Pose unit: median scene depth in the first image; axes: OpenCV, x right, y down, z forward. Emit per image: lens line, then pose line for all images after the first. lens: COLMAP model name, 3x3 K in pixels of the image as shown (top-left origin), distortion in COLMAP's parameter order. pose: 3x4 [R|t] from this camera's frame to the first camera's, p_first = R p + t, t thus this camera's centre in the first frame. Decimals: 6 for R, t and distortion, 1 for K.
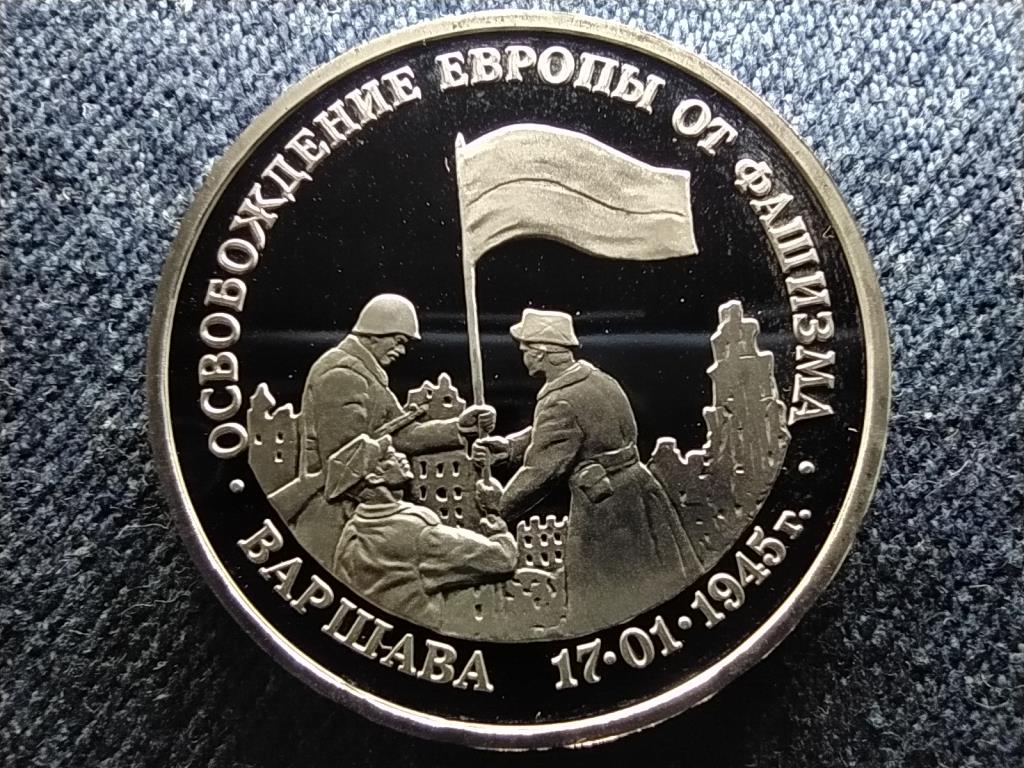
lens RADIAL K [[653.9, 0, 516.5], [0, 653.9, 379.7], [0, 0, 1]] dist [0.038125, -0.027599]
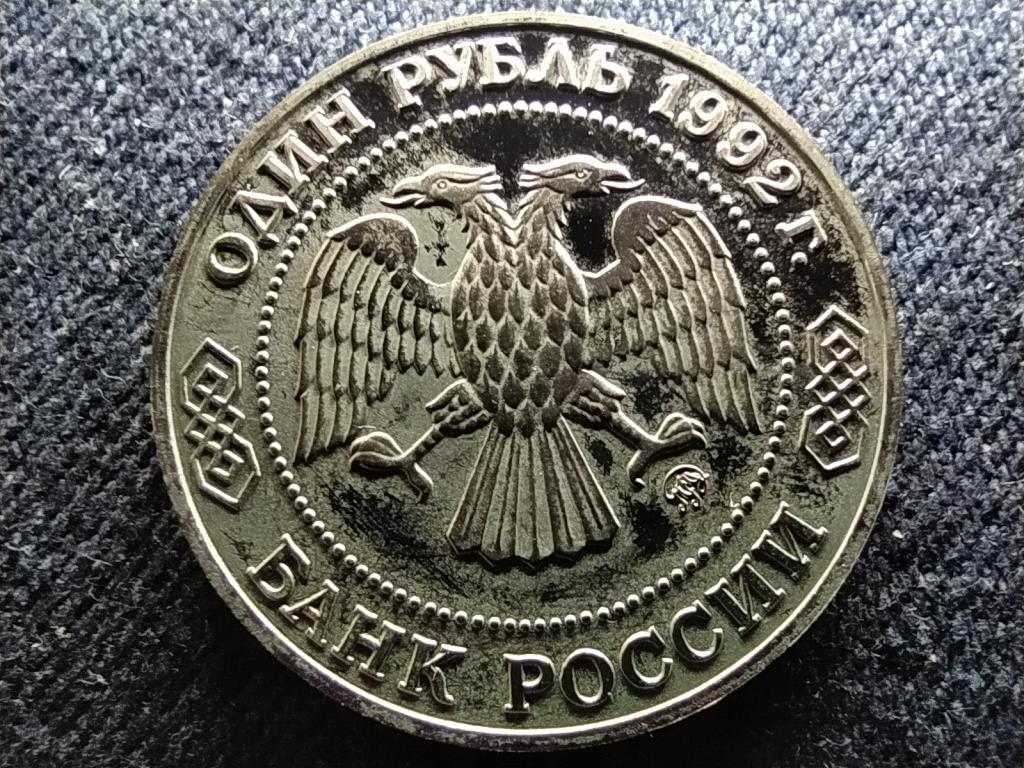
lens RADIAL K [[653.9, 0, 516.7], [0, 653.9, 406.0], [0, 0, 1]] dist [0.038125, -0.027599]
pose [[0.999921, -0.012537, -0.000917, 0.007113], [0.012486, 0.998988, -0.043214, 0.412154], [0.001458, 0.043199, 0.999065, 0.040513]]
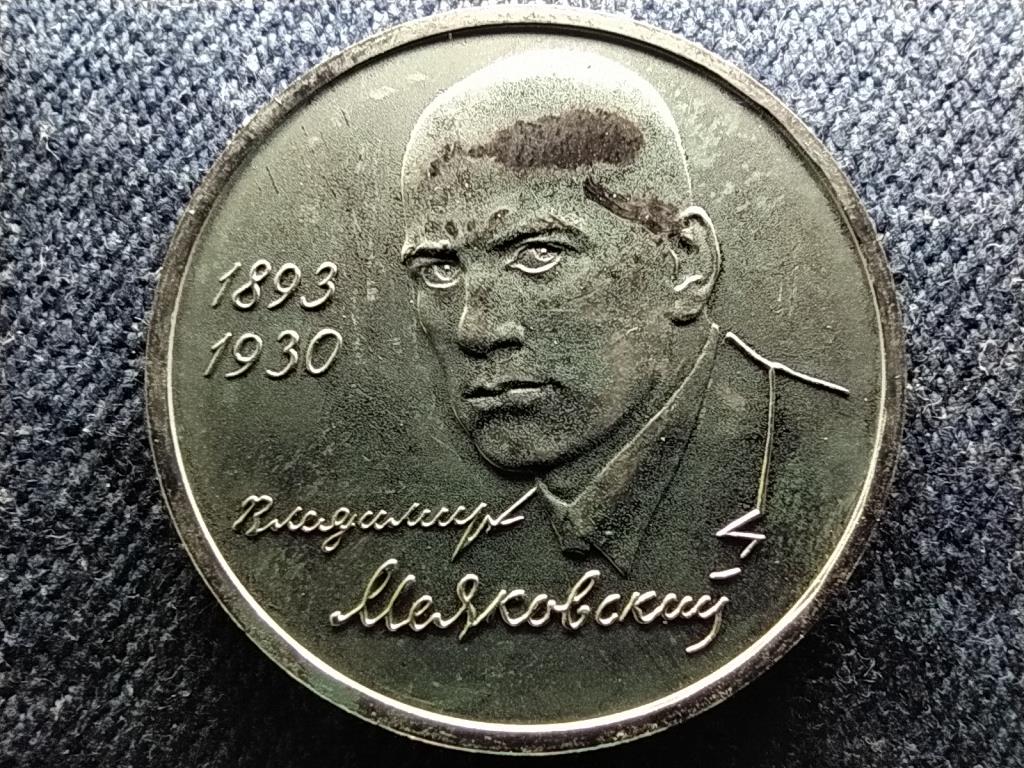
lens RADIAL K [[653.9, 0, 503.6], [0, 653.9, 416.8], [0, 0, 1]] dist [0.038125, -0.027599]
pose [[0.998049, -0.057642, 0.023979, -0.291900], [0.058608, 0.997409, -0.041722, 0.560178], [-0.021512, 0.043046, 0.998841, 0.046494]]
